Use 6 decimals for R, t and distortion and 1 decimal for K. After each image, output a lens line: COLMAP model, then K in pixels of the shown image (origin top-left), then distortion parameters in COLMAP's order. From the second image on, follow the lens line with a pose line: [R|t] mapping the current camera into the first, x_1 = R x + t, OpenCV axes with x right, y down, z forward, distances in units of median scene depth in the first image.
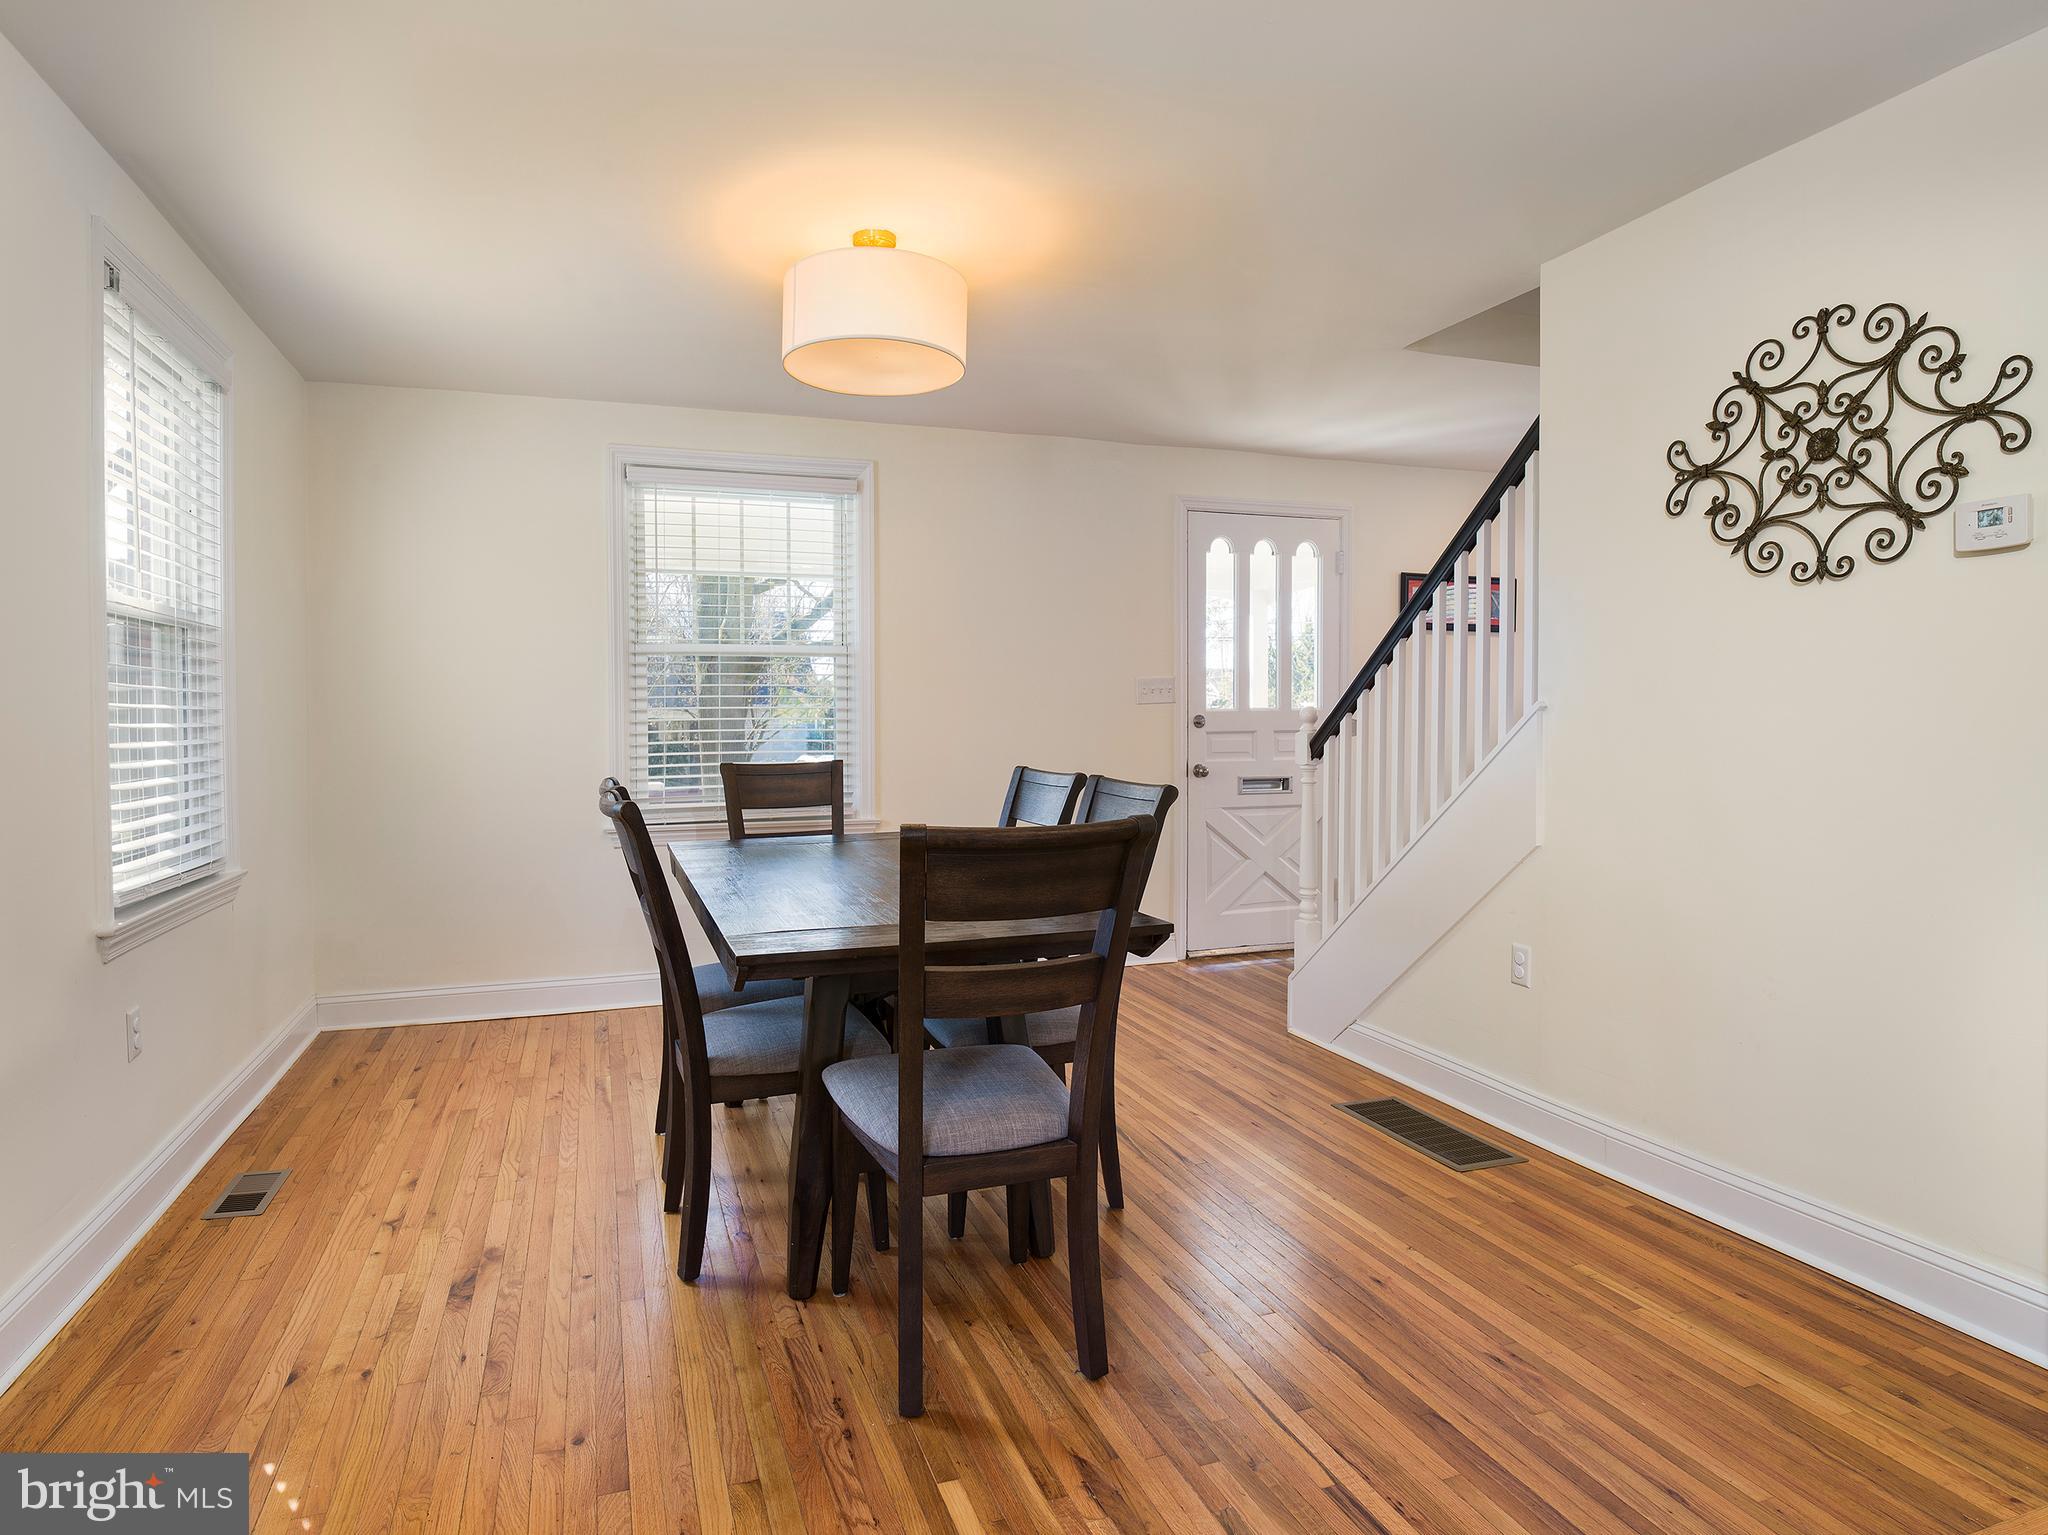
lens RADIAL K [[1303.2, 0, 926.9], [0, 1303.2, 780.9], [0, 0, 1]] dist [0.003238, -0.056501]
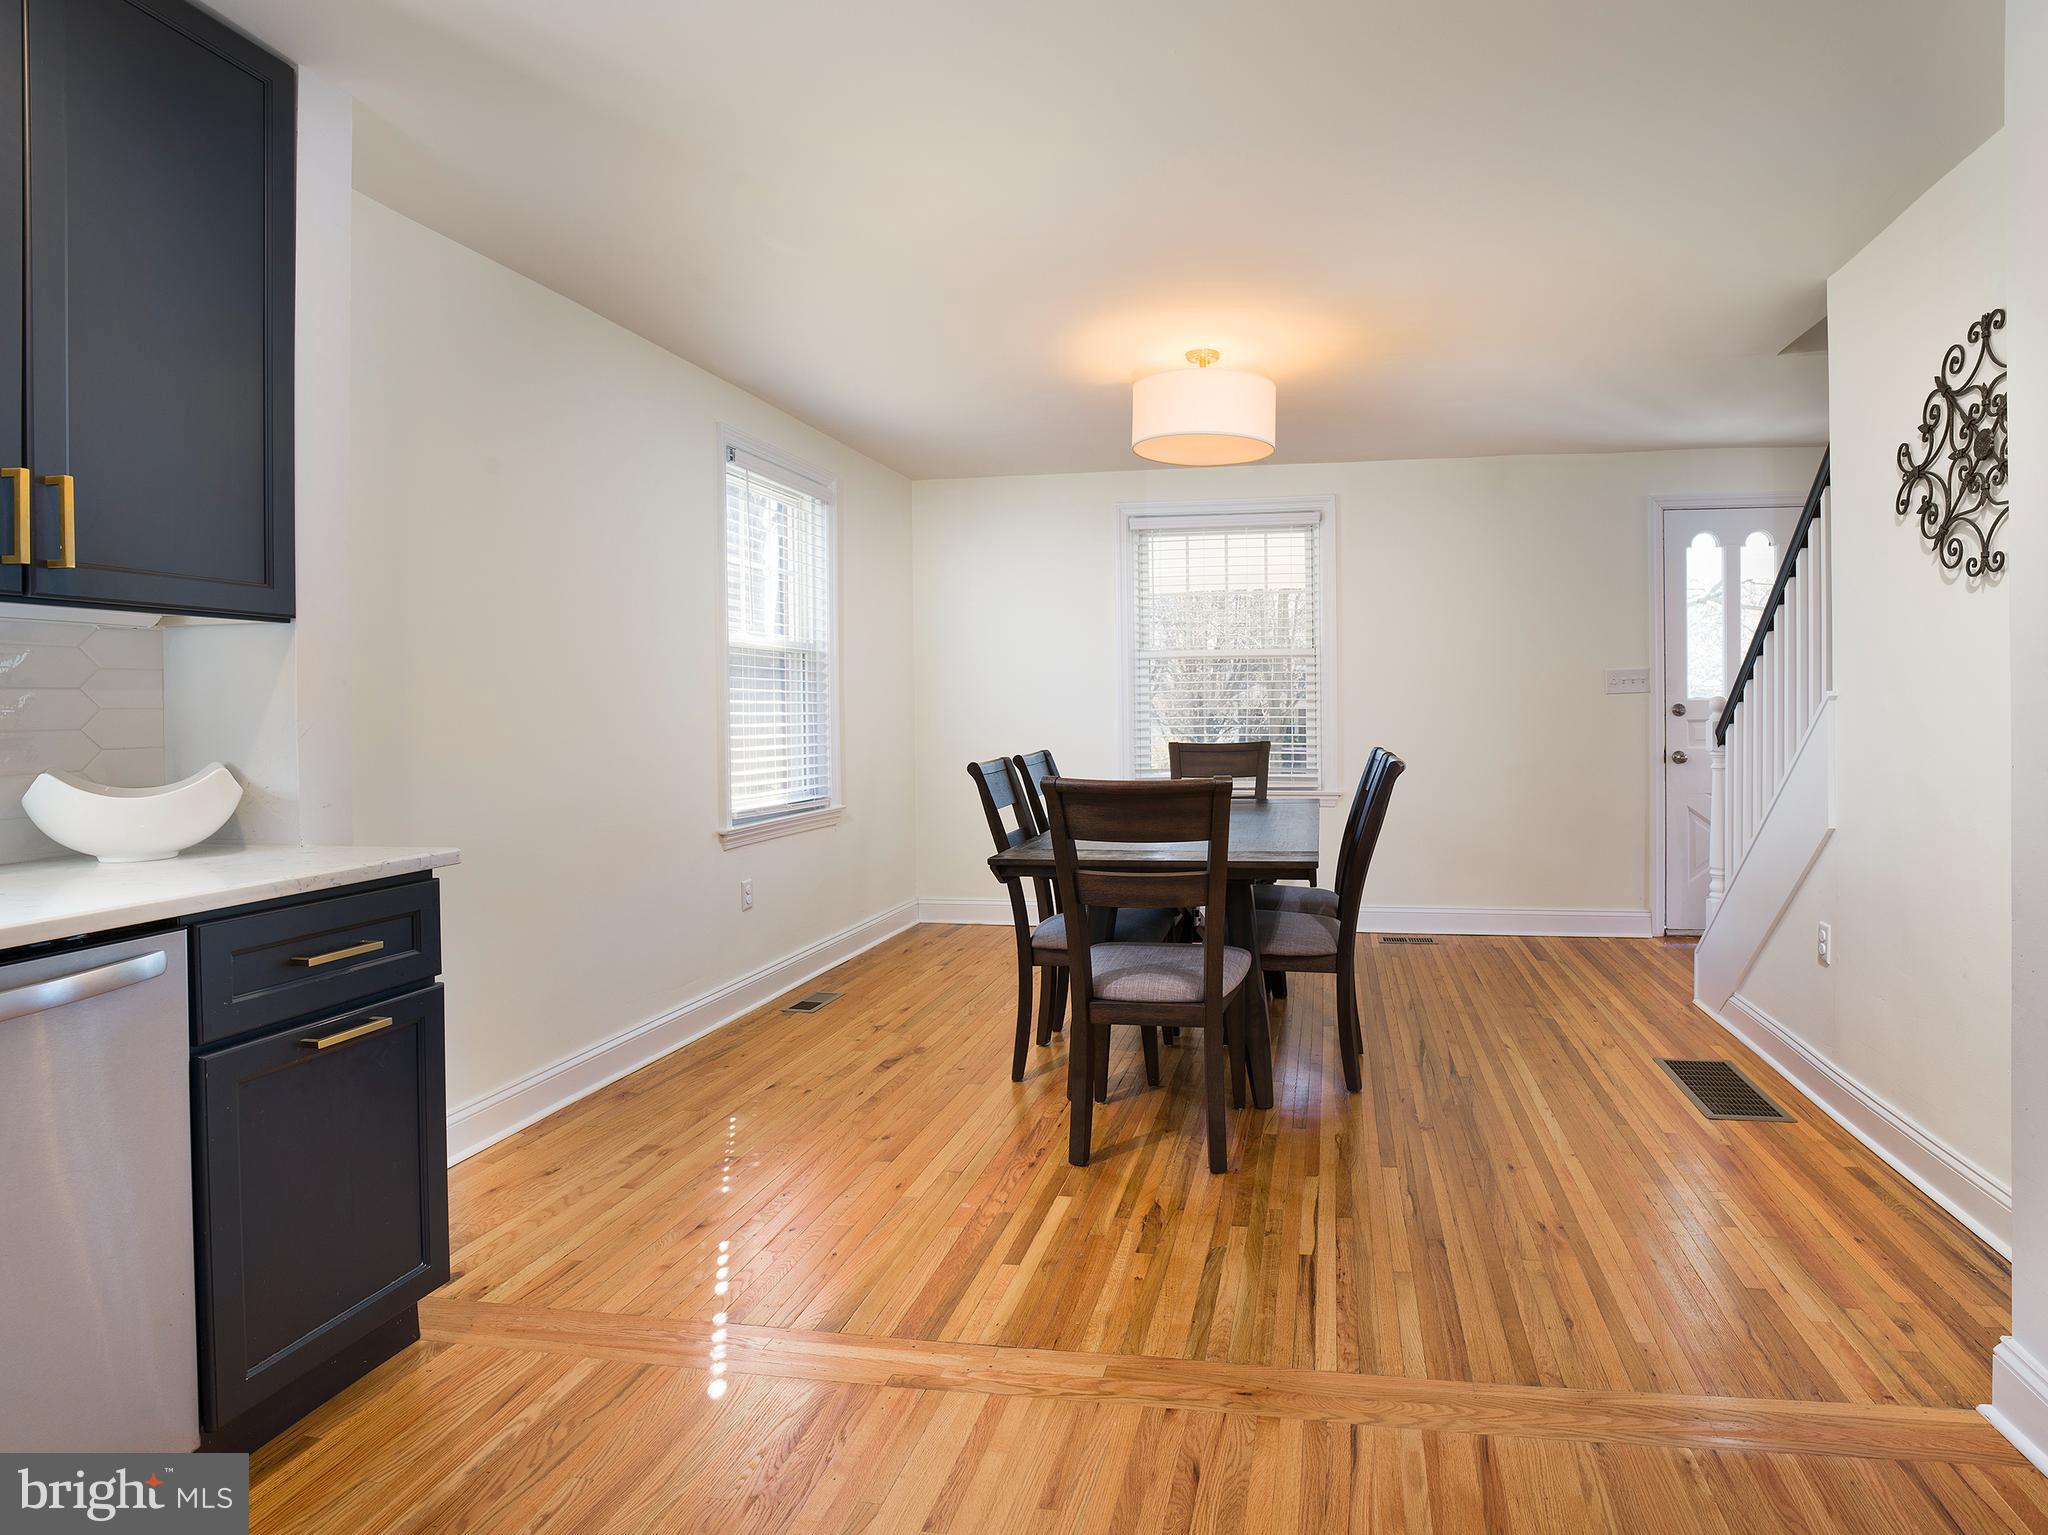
lens RADIAL K [[1208.9, 0, 1024.0], [0, 1208.9, 767.5], [0, 0, 1]] dist [-0.001402, -0.042718]
pose [[0.871191, 0.021393, -0.490478, 0.462137], [-0.020573, 0.999763, 0.007064, 0.008868], [0.490513, 0.003936, 0.871425, -0.202403]]
